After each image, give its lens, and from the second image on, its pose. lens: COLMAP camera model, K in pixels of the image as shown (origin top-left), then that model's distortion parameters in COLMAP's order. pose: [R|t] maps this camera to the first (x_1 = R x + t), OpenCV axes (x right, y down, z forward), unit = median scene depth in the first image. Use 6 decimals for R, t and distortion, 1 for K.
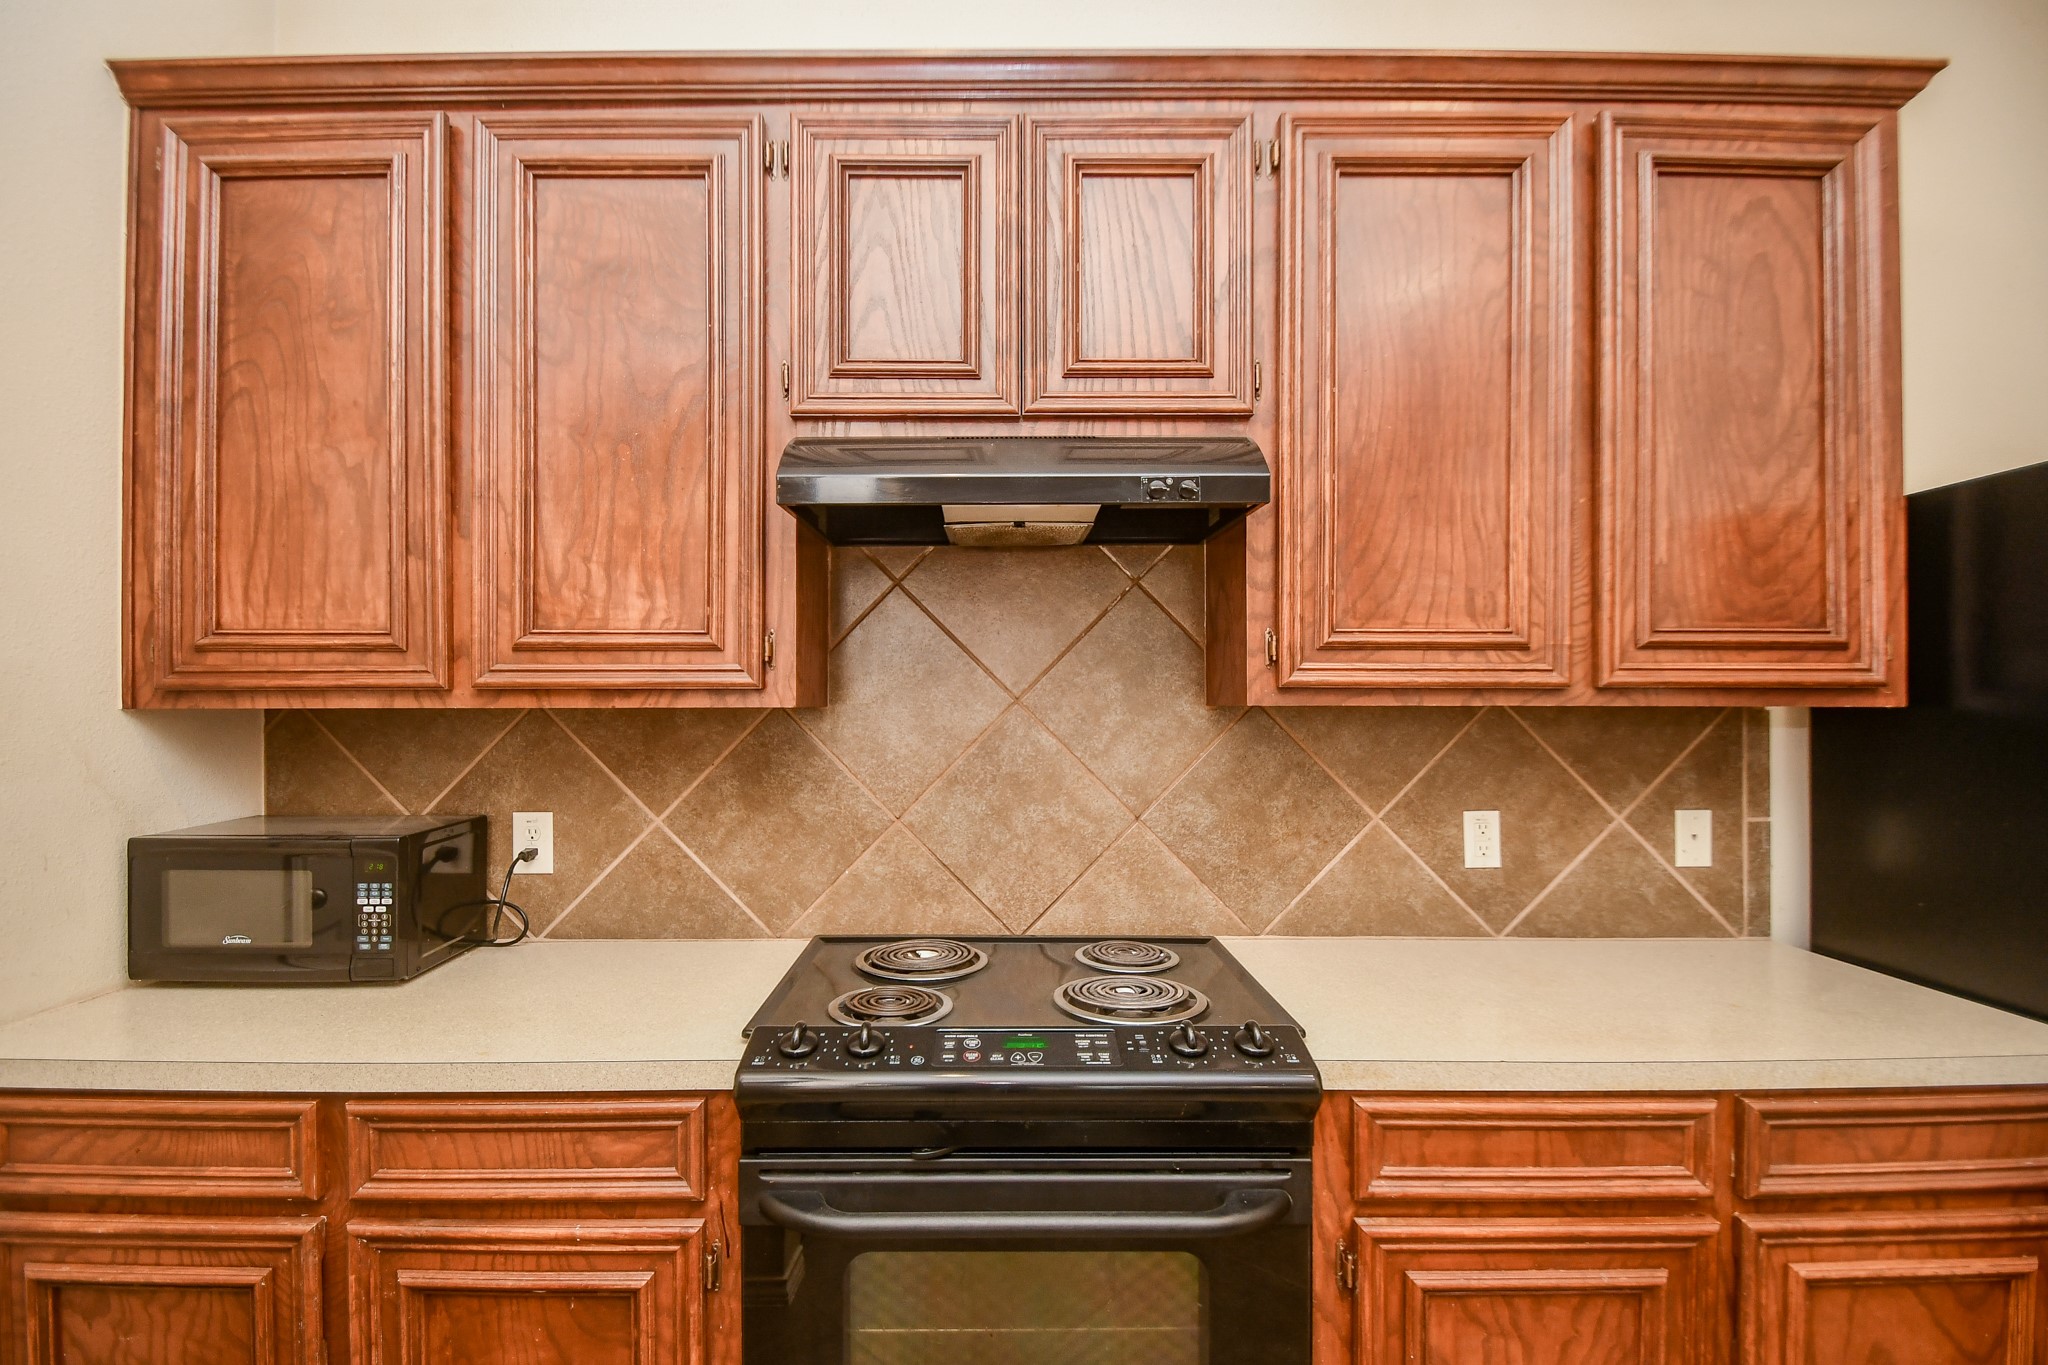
lens RADIAL K [[901.3, 0, 995.3], [0, 901.3, 698.3], [0, 0, 1]] dist [0.016431, -0.016032]
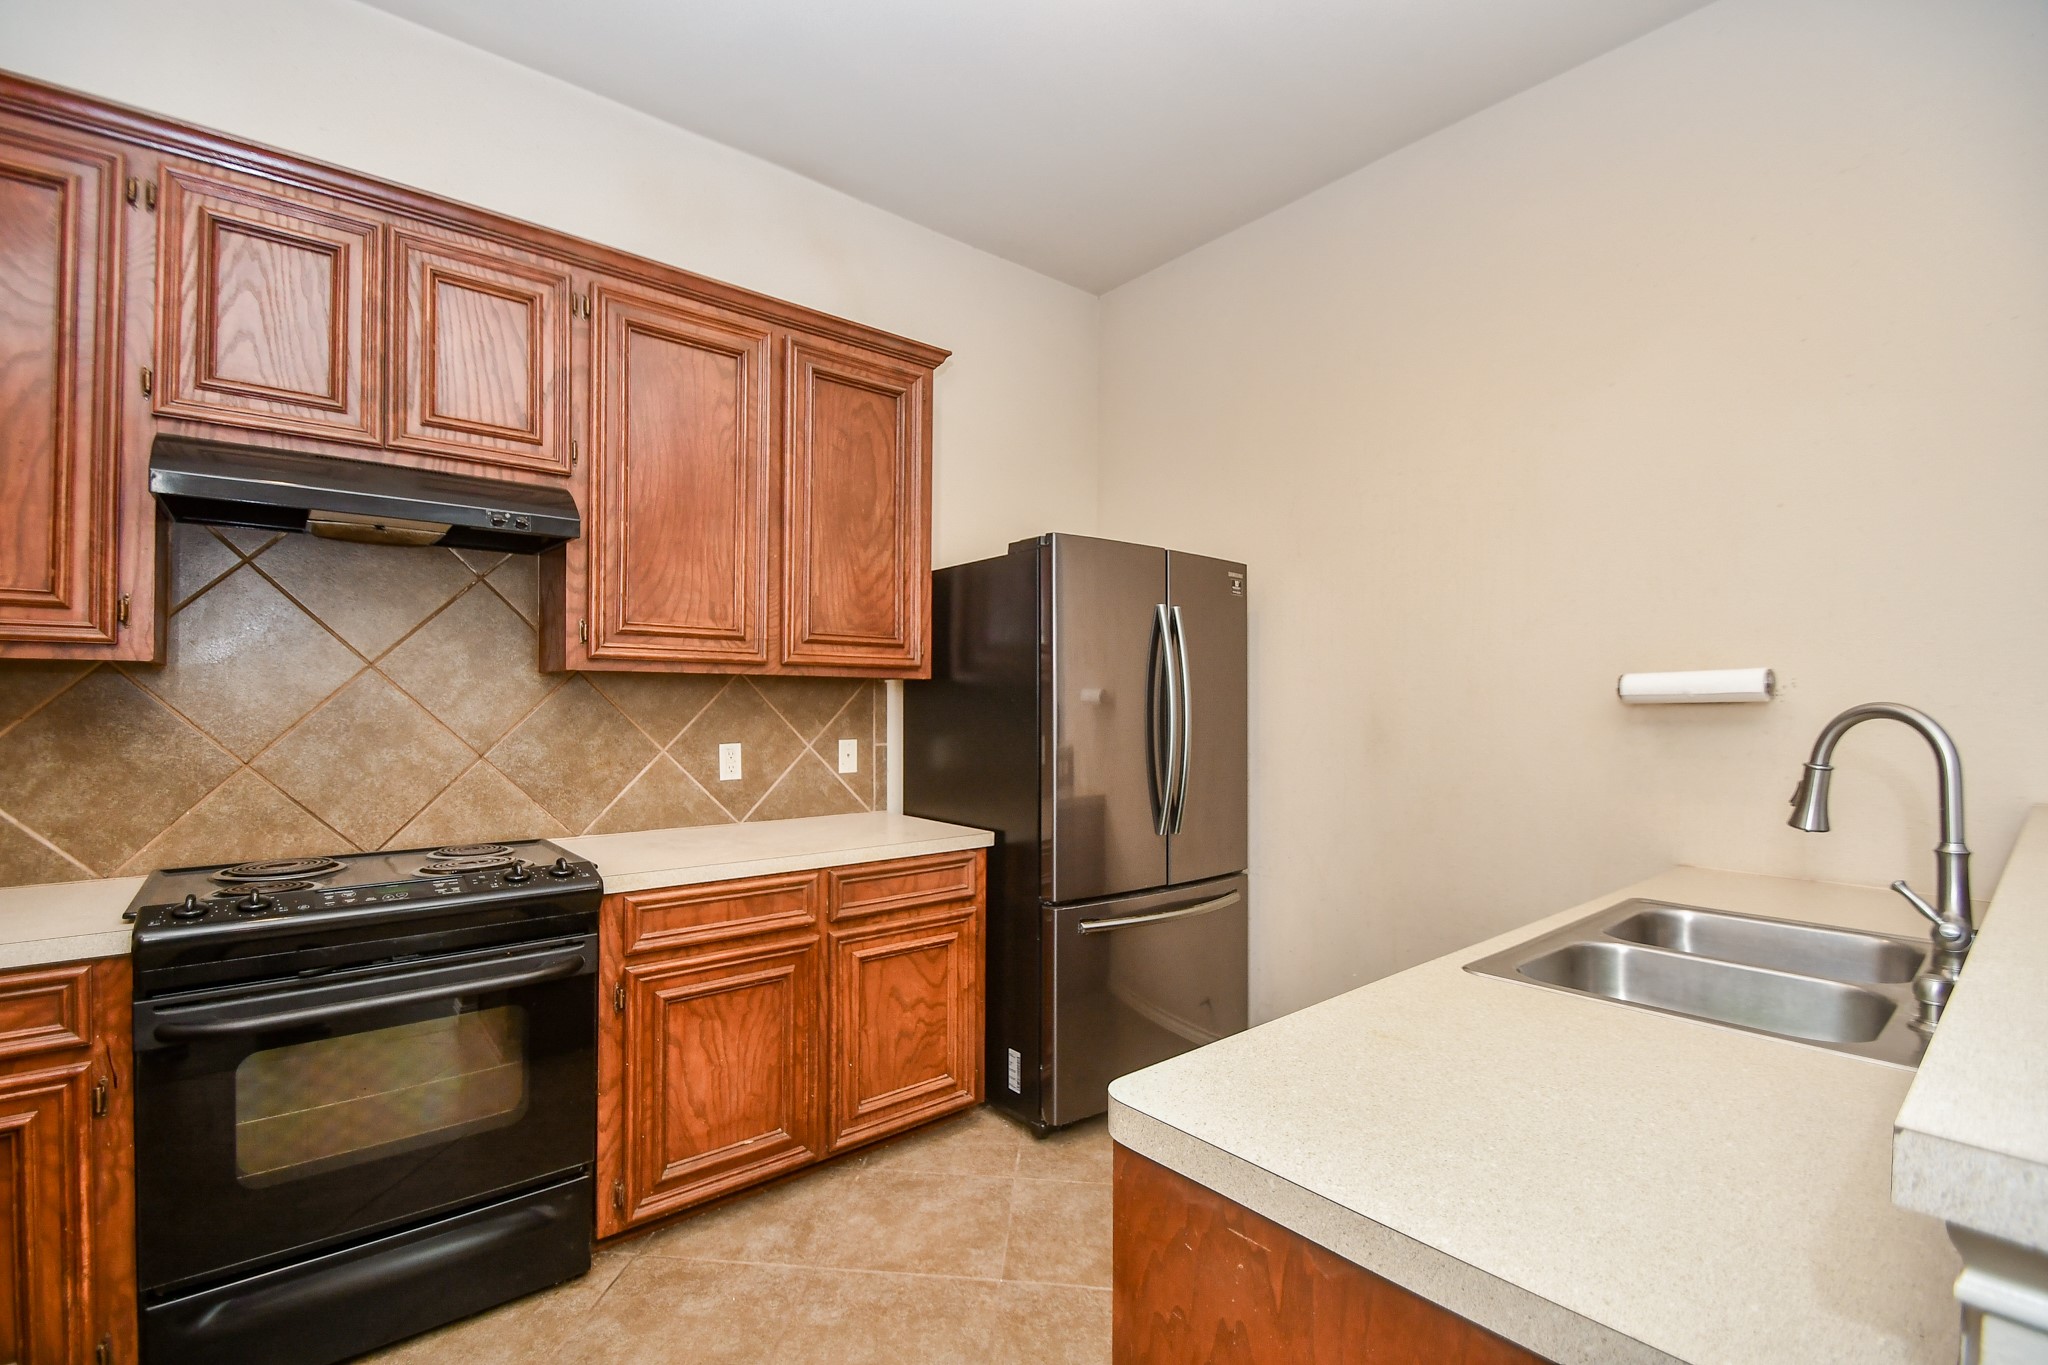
lens RADIAL K [[901.3, 0, 995.3], [0, 901.3, 698.3], [0, 0, 1]] dist [0.016431, -0.016032]
pose [[0.779975, 0.006038, 0.625781, -0.101618], [-0.006489, 0.999978, -0.001560, 0.053393], [-0.625777, -0.002844, 0.779997, -0.608539]]
